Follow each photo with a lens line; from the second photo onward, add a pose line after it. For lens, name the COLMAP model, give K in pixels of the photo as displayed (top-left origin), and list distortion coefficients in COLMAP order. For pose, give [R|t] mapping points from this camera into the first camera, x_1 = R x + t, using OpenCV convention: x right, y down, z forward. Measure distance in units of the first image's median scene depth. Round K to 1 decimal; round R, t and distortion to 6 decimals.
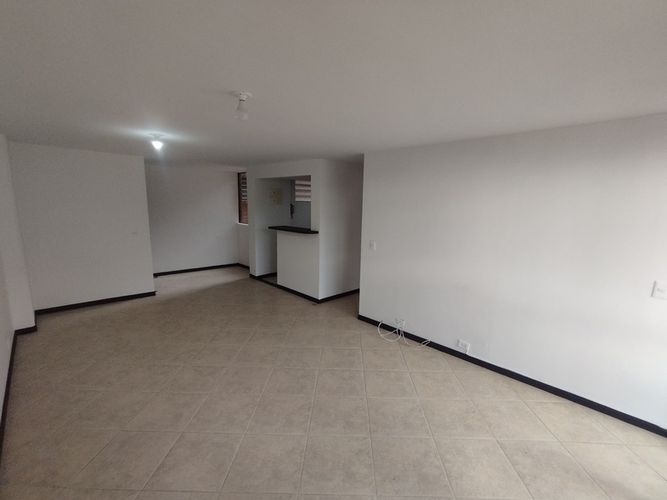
lens RADIAL K [[306.8, 0, 344.1], [0, 306.8, 255.6], [0, 0, 1]] dist [-0.003310, -0.001630]
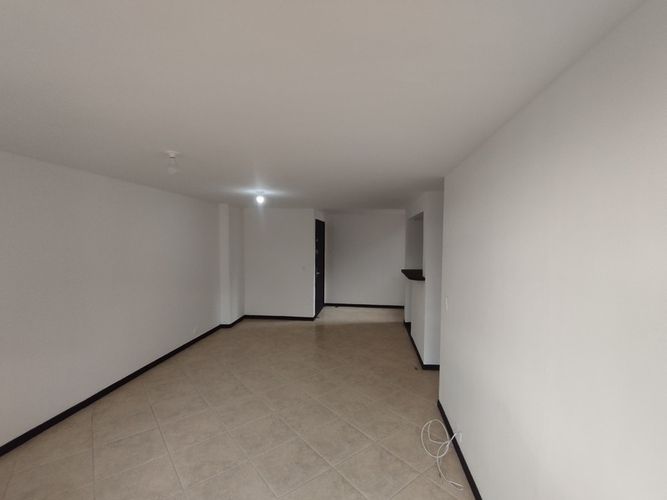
lens RADIAL K [[306.8, 0, 344.1], [0, 306.8, 255.6], [0, 0, 1]] dist [-0.003310, -0.001630]
pose [[0.650054, 0.019450, -0.759639, 0.590033], [-0.130896, 0.987596, -0.086726, -0.058972], [0.748529, 0.155810, 0.644536, 0.451811]]
